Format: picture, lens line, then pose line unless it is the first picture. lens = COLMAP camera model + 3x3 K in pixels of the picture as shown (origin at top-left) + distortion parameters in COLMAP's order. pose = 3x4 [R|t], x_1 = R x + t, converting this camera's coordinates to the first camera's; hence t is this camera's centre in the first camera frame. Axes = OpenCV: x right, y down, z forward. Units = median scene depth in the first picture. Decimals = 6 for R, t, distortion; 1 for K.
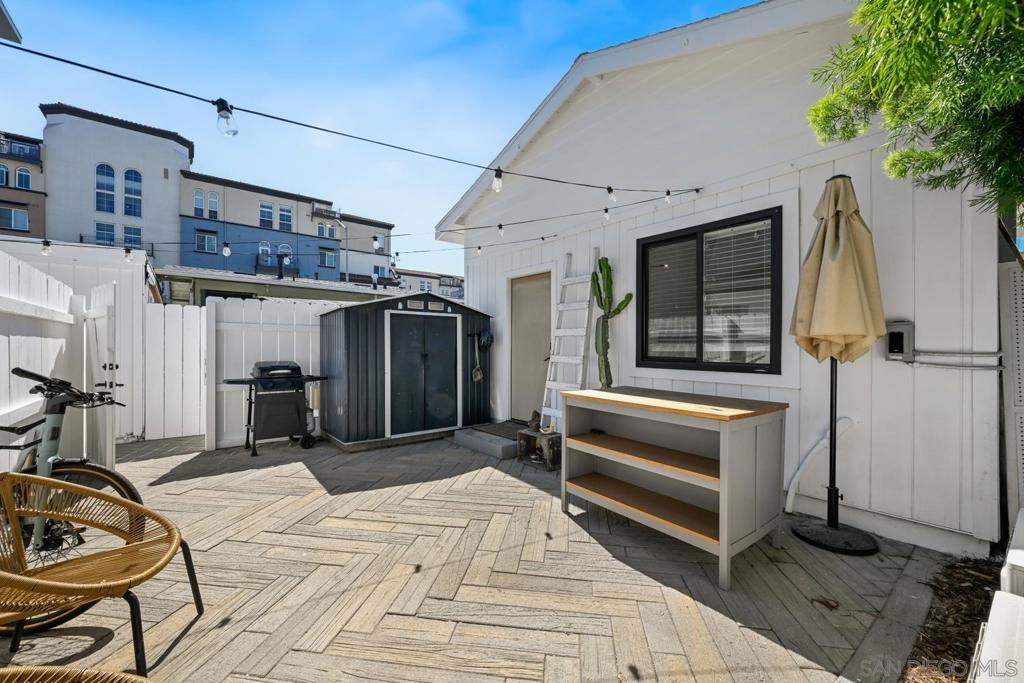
lens RADIAL K [[400.4, 0, 515.2], [0, 400.4, 346.3], [0, 0, 1]] dist [0.001507, 0.000076]
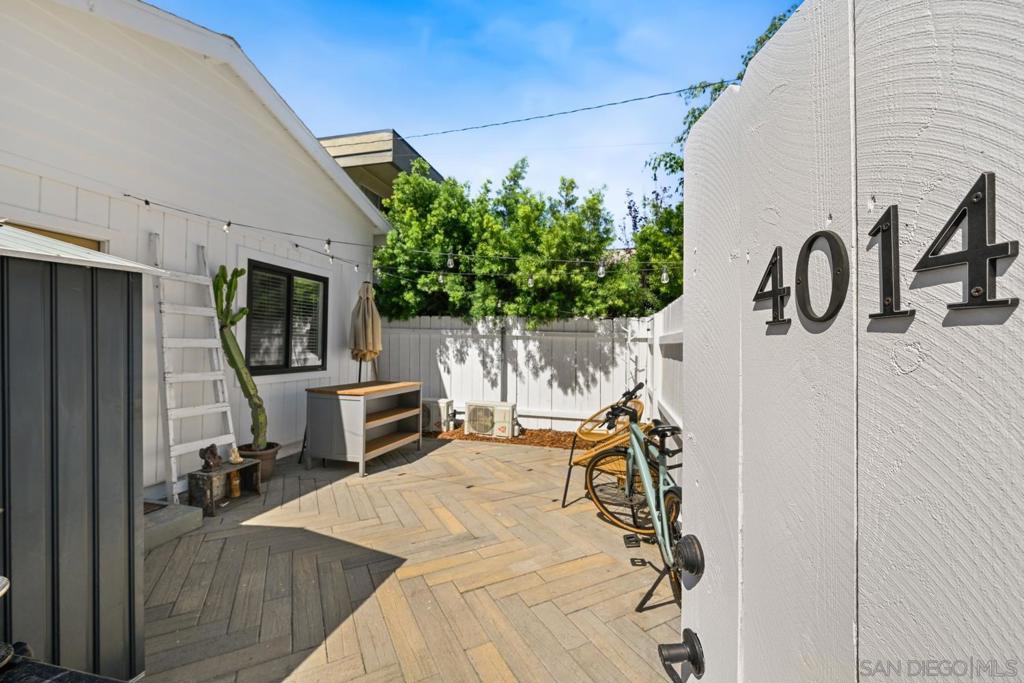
lens RADIAL K [[400.4, 0, 515.2], [0, 400.4, 346.3], [0, 0, 1]] dist [0.001507, 0.000076]
pose [[-0.601837, -0.001569, 0.798617, -0.796301], [0.000030, 0.999998, 0.001988, -0.025665], [-0.798619, 0.001221, -0.601836, 0.863825]]
